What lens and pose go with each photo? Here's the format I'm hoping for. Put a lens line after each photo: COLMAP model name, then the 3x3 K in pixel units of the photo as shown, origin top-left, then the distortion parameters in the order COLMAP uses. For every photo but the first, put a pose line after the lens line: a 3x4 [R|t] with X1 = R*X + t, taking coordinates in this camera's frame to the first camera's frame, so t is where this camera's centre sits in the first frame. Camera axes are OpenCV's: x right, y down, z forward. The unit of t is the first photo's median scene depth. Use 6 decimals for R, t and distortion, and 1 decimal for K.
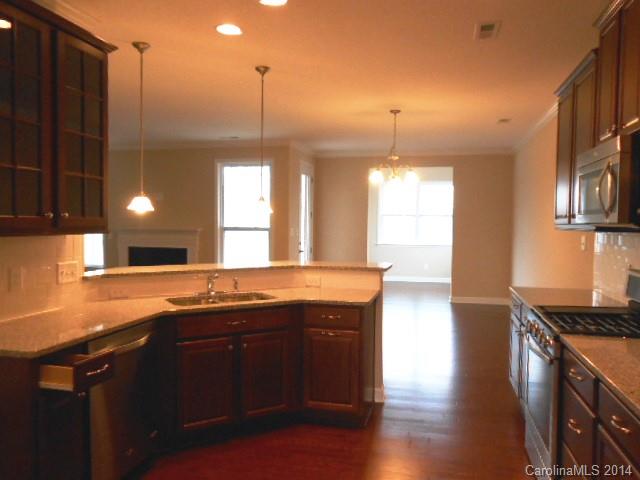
lens RADIAL K [[504.9, 0, 320.8], [0, 504.9, 238.4], [0, 0, 1]] dist [0.006465, 0.001073]
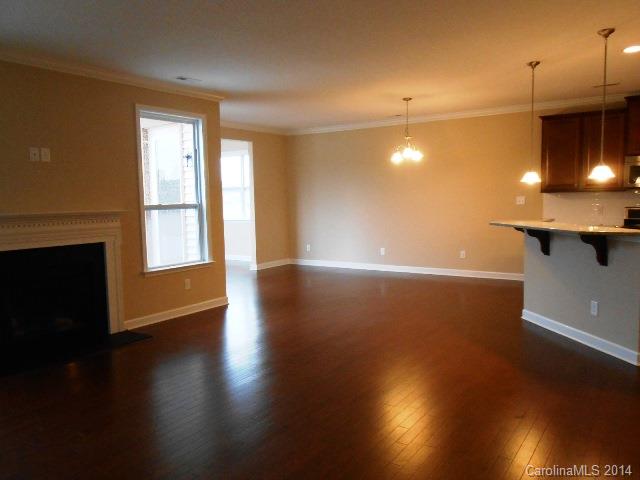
lens RADIAL K [[504.9, 0, 320.8], [0, 504.9, 238.4], [0, 0, 1]] dist [0.006465, 0.001073]
pose [[0.373311, -0.095172, 0.922812, -0.764801], [0.056474, 0.995210, 0.079793, -0.019951], [-0.925986, 0.022327, 0.376898, 0.529435]]
